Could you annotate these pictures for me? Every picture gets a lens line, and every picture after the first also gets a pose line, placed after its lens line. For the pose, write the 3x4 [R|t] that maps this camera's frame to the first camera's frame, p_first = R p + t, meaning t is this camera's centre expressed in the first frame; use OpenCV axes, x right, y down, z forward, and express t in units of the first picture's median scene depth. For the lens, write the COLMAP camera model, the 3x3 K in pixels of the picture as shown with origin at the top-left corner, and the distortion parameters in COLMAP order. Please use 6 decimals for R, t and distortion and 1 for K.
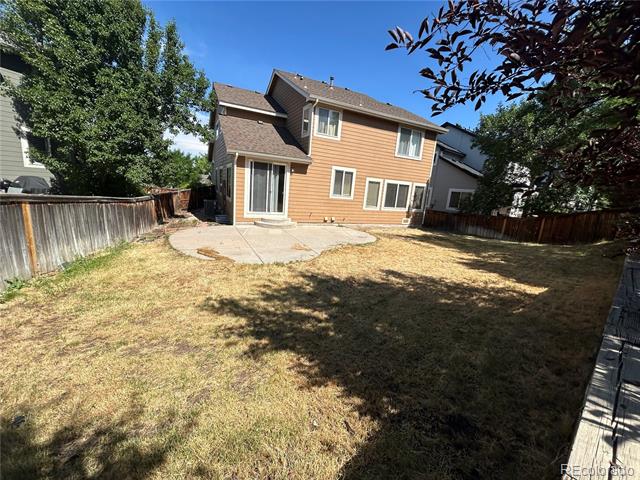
lens RADIAL K [[258.3, 0, 320.7], [0, 258.3, 240.7], [0, 0, 1]] dist [-0.003871, 0.002387]
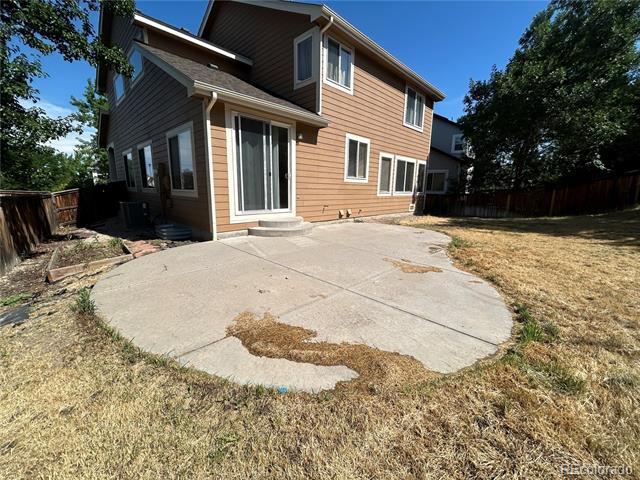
lens RADIAL K [[258.3, 0, 321.0], [0, 258.3, 238.4], [0, 0, 1]] dist [-0.003871, 0.002387]
pose [[0.939851, -0.129682, 0.316010, -0.257222], [0.129815, 0.991322, 0.020725, -0.039682], [-0.315955, 0.021545, 0.948529, 0.379367]]
